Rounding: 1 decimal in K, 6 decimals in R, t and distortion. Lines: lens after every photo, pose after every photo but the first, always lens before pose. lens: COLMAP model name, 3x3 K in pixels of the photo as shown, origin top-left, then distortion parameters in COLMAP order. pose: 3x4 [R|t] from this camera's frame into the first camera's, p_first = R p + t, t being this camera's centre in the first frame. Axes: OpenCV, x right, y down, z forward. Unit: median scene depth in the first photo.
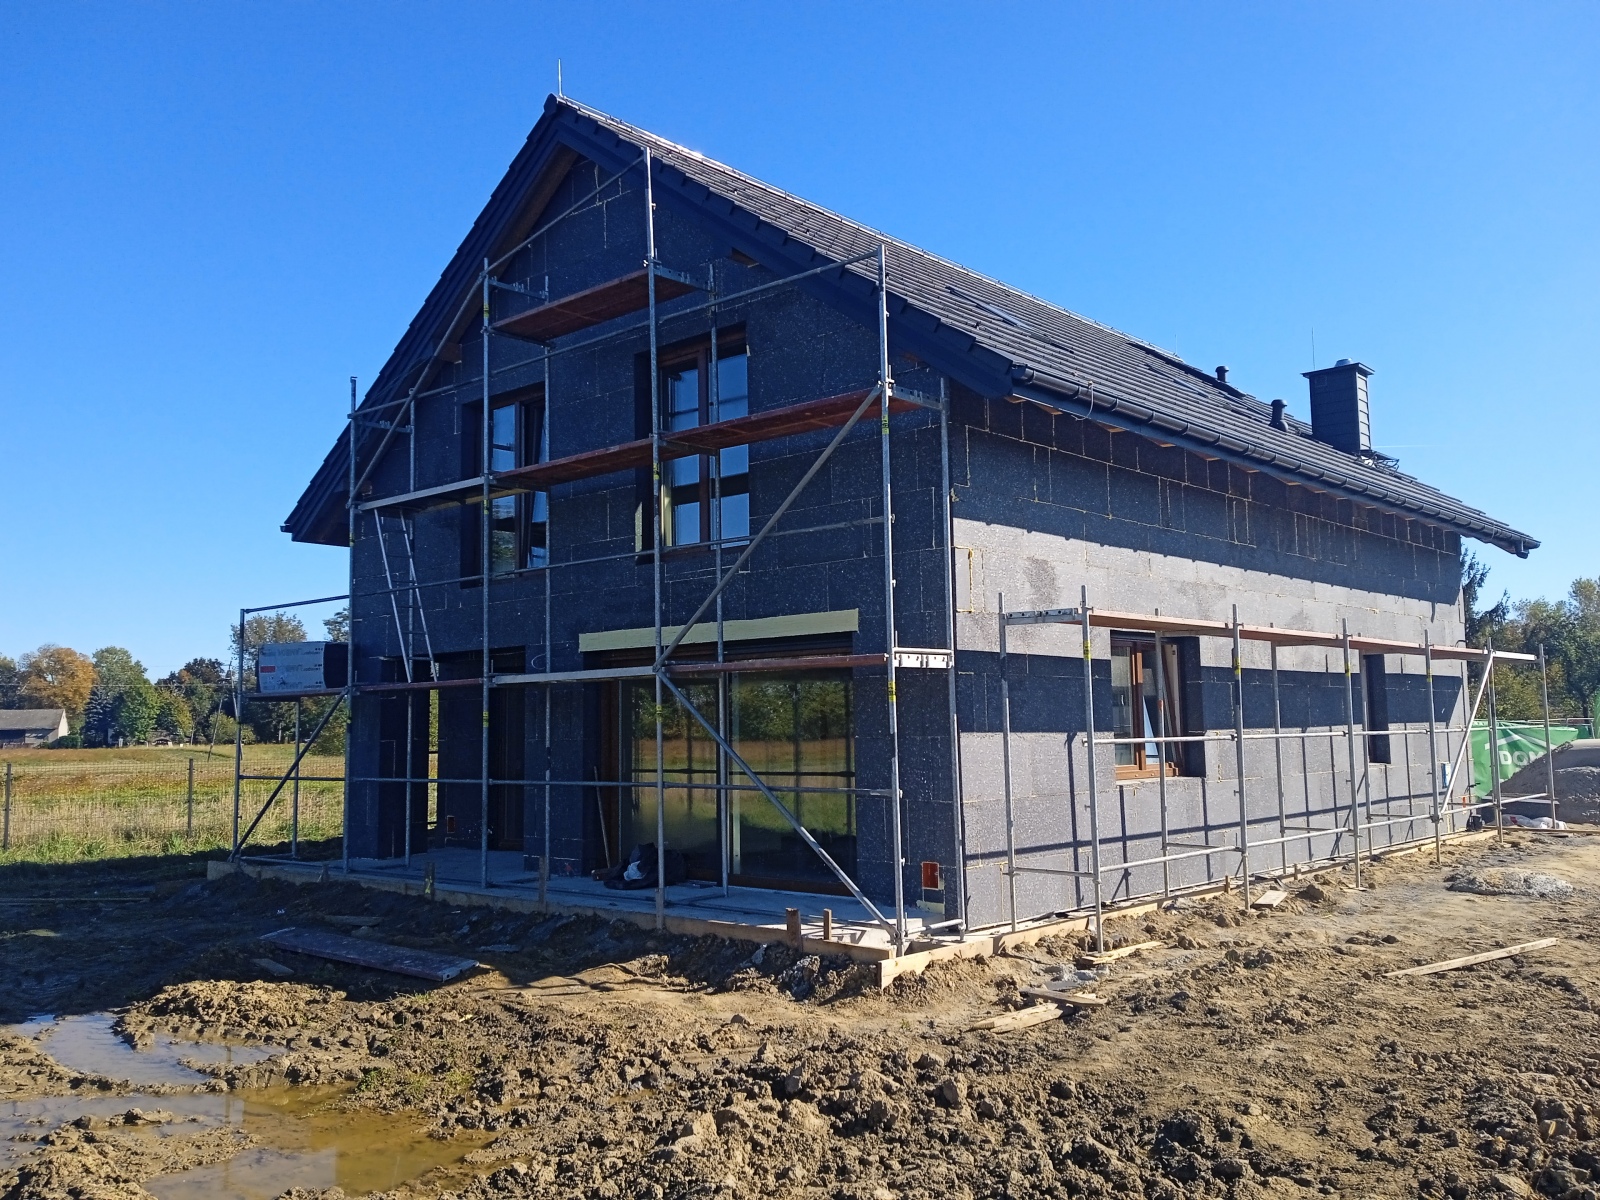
lens RADIAL K [[1304.1, 0, 829.6], [0, 1304.1, 594.6], [0, 0, 1]] dist [0.094706, -0.141050]
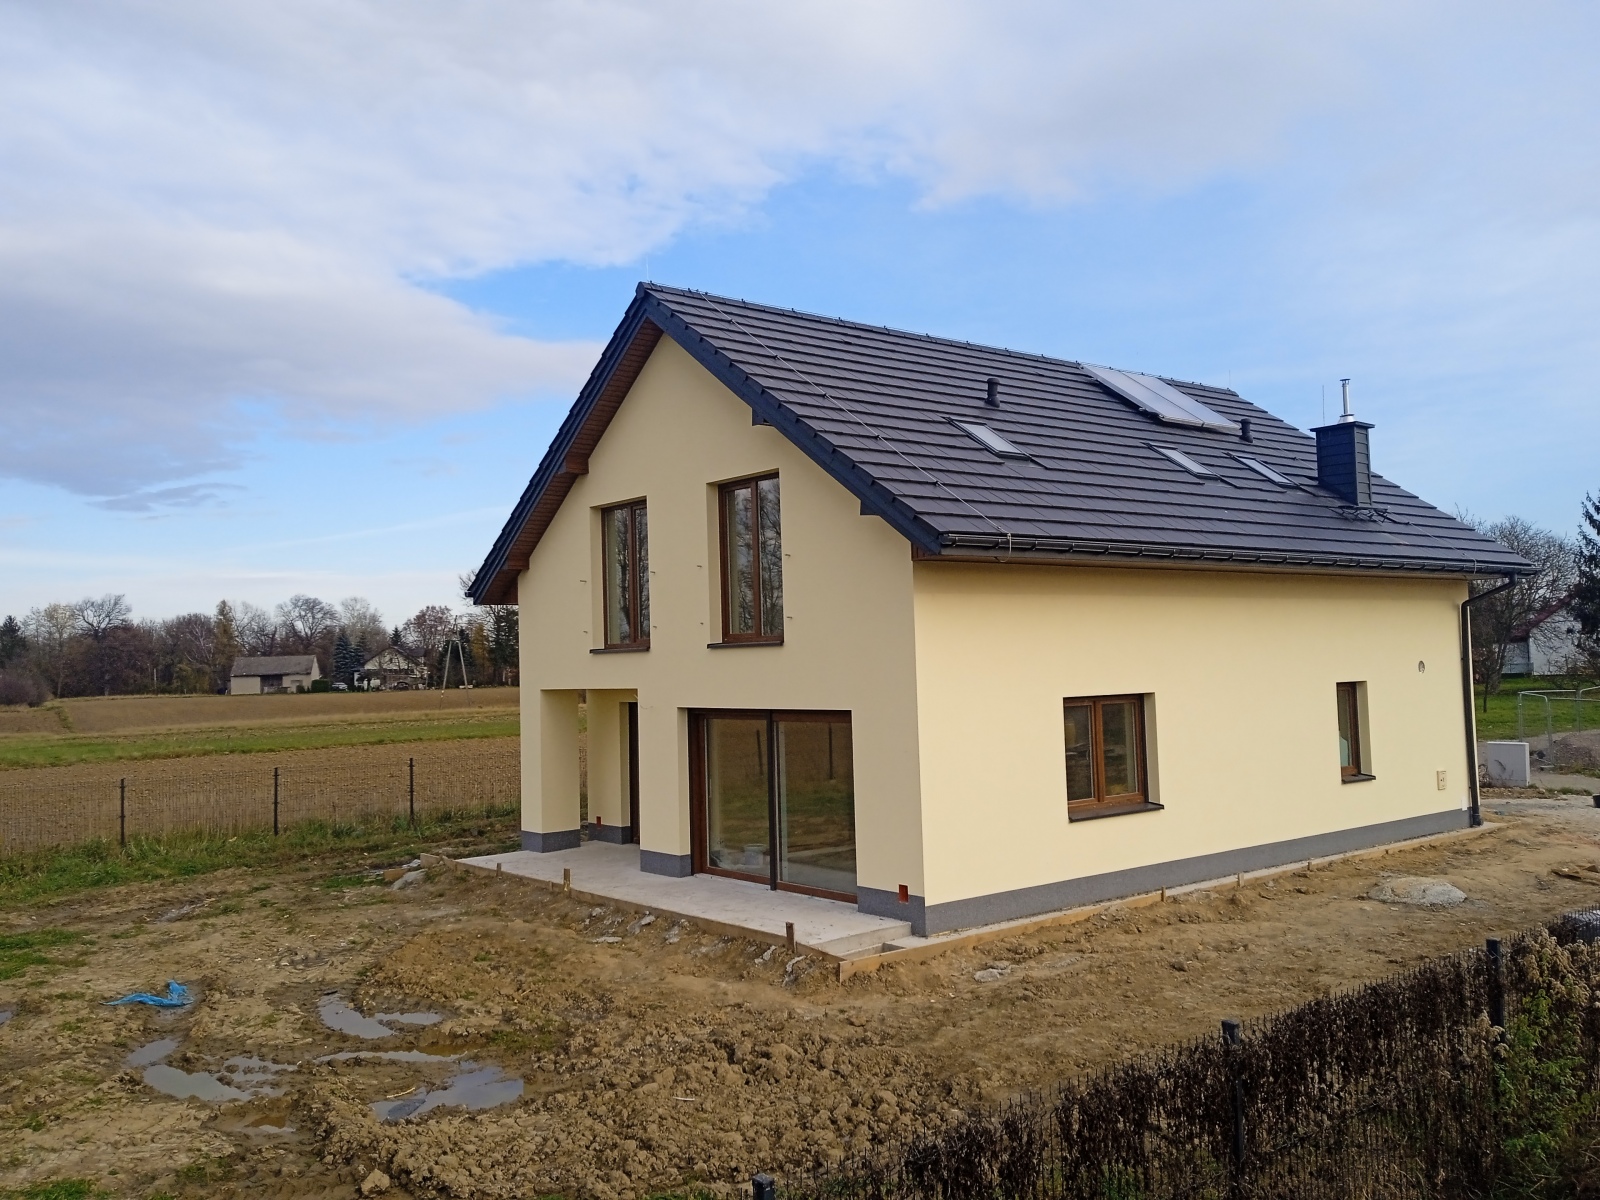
lens RADIAL K [[1304.1, 0, 829.6], [0, 1304.1, 594.6], [0, 0, 1]] dist [0.094706, -0.141050]
pose [[0.988601, -0.020625, -0.149141, 0.279991], [0.028199, 0.998408, 0.048847, -0.223086], [0.147896, -0.052496, 0.987609, -0.467177]]
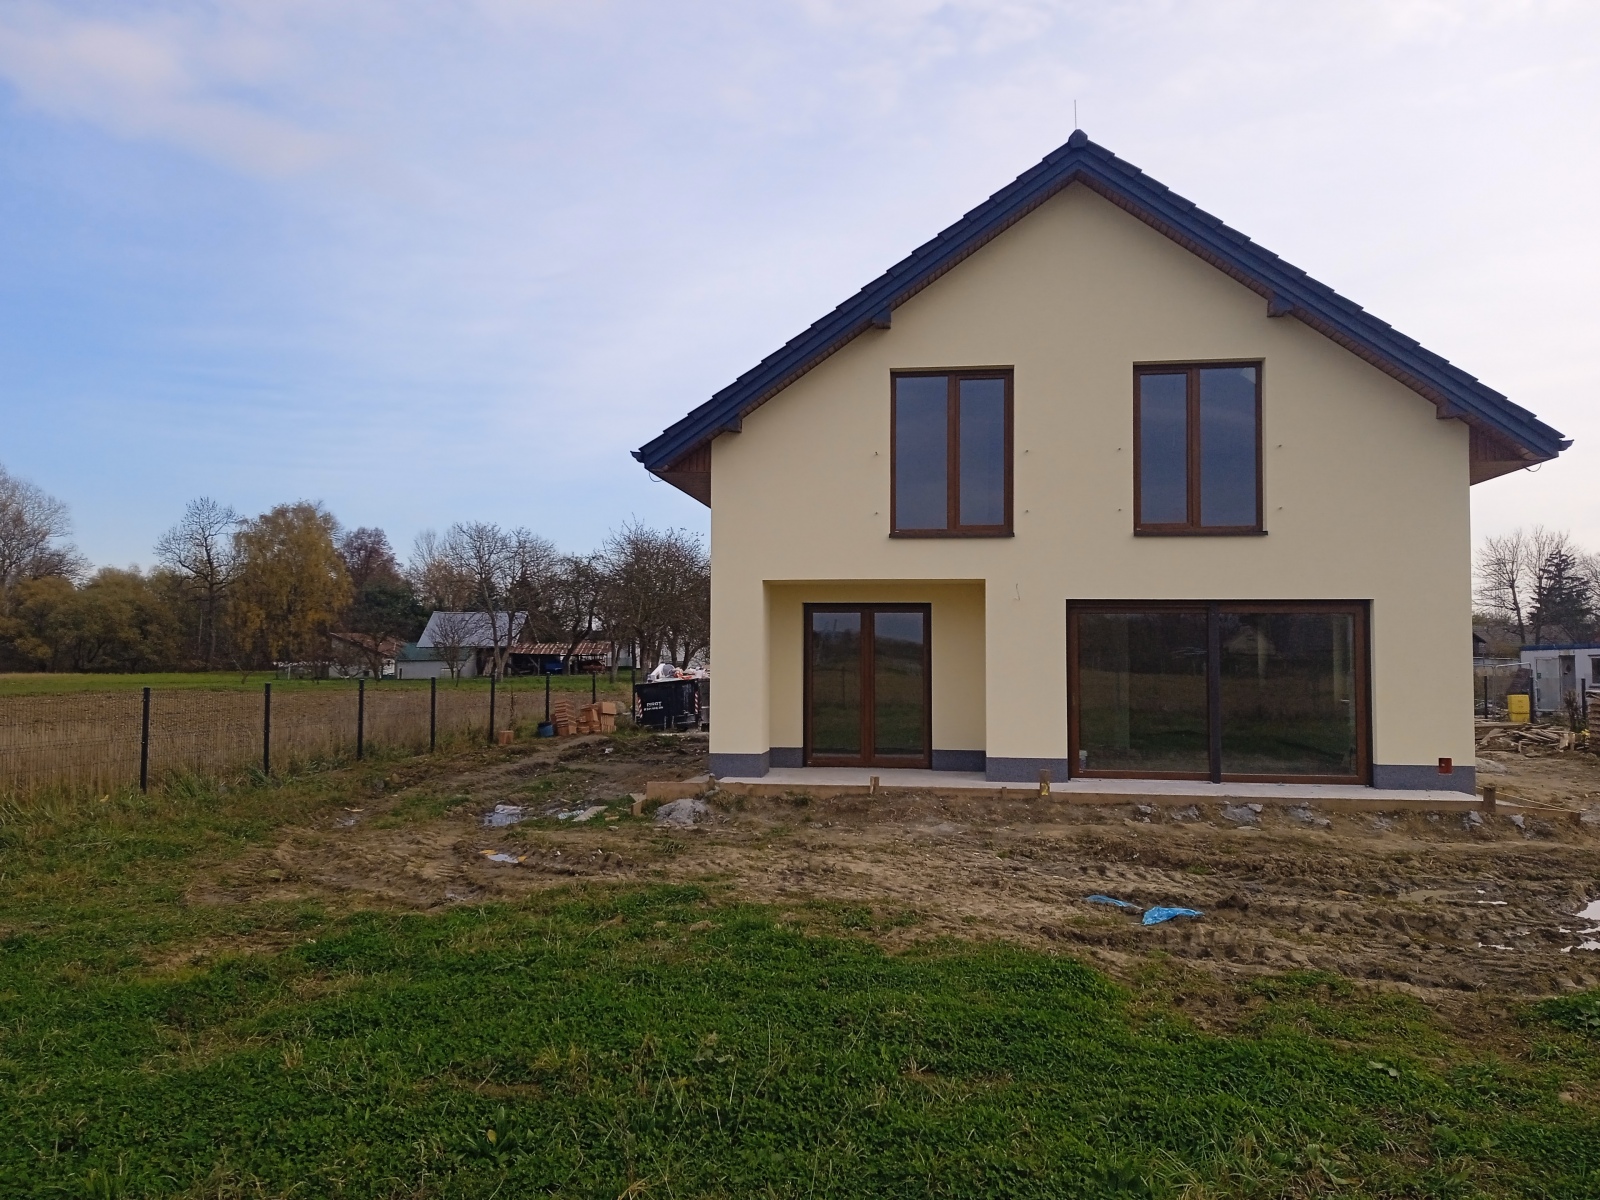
lens RADIAL K [[1304.1, 0, 829.6], [0, 1304.1, 594.6], [0, 0, 1]] dist [0.094706, -0.141050]
pose [[0.848223, 0.026387, 0.528982, -1.752084], [-0.068946, 0.995761, 0.060883, -0.033969], [-0.525133, -0.088114, 0.846446, 0.136247]]
